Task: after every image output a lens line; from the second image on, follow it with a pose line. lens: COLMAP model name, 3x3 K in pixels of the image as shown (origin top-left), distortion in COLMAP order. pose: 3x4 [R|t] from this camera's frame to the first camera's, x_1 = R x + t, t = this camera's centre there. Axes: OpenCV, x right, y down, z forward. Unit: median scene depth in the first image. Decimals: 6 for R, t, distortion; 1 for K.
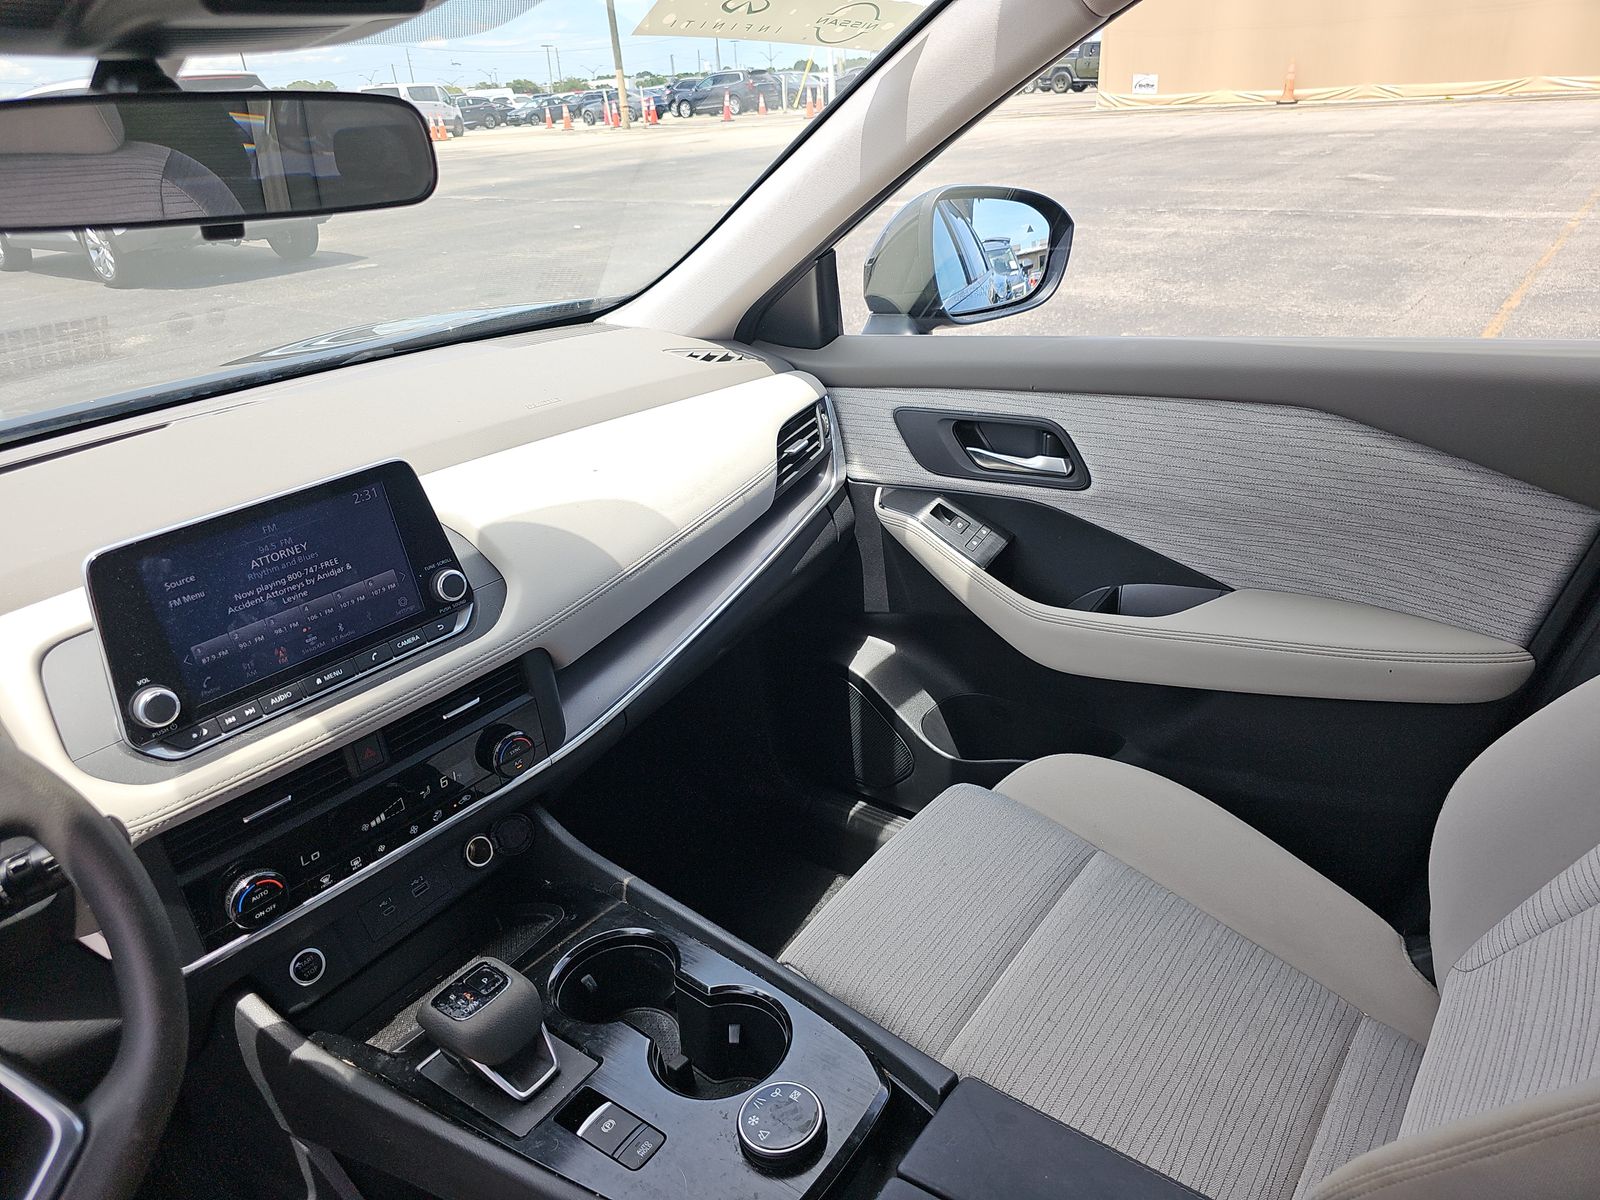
lens RADIAL K [[1055.7, 0, 797.2], [0, 1055.7, 591.8], [0, 0, 1]] dist [0.017643, -0.018249]
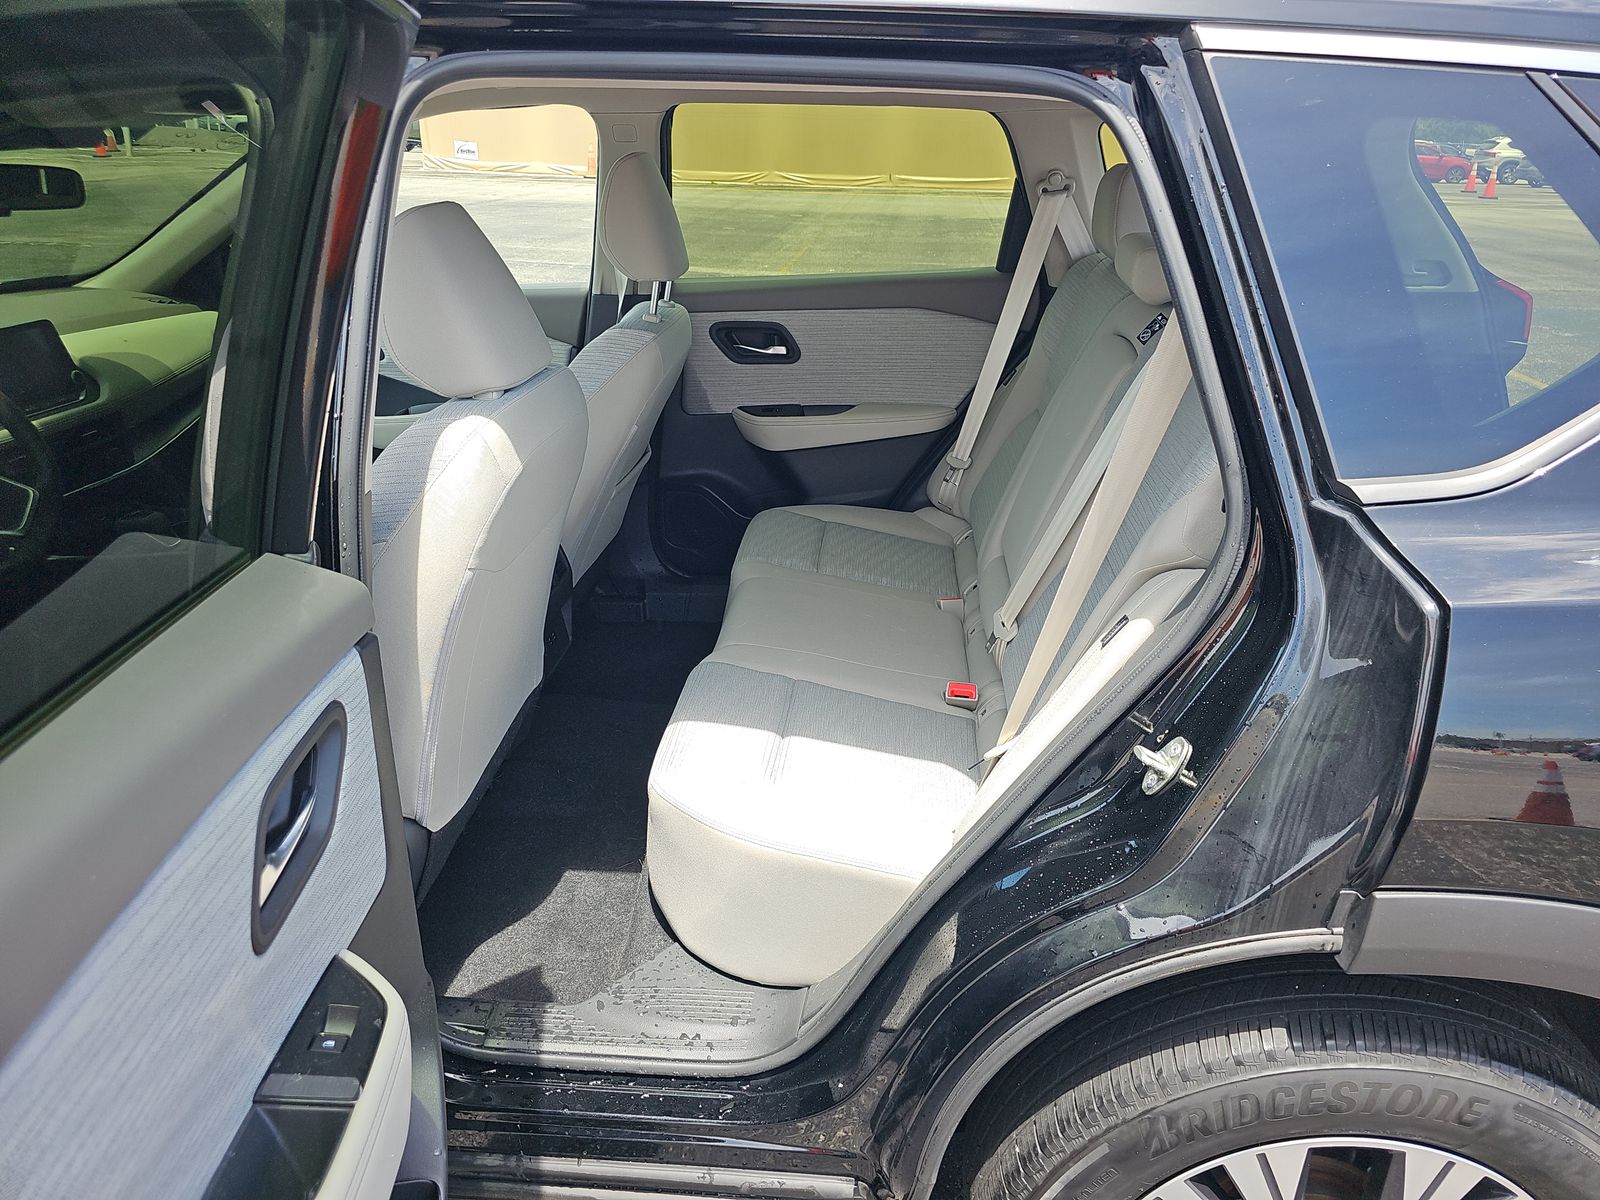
lens RADIAL K [[1055.7, 0, 809.5], [0, 1055.7, 600.8], [0, 0, 1]] dist [0.017643, -0.018249]
pose [[0.838633, -0.138566, 0.526777, -0.122829], [0.160596, 0.987012, 0.003958, 0.317223], [-0.520483, 0.081279, 0.849995, -0.760424]]
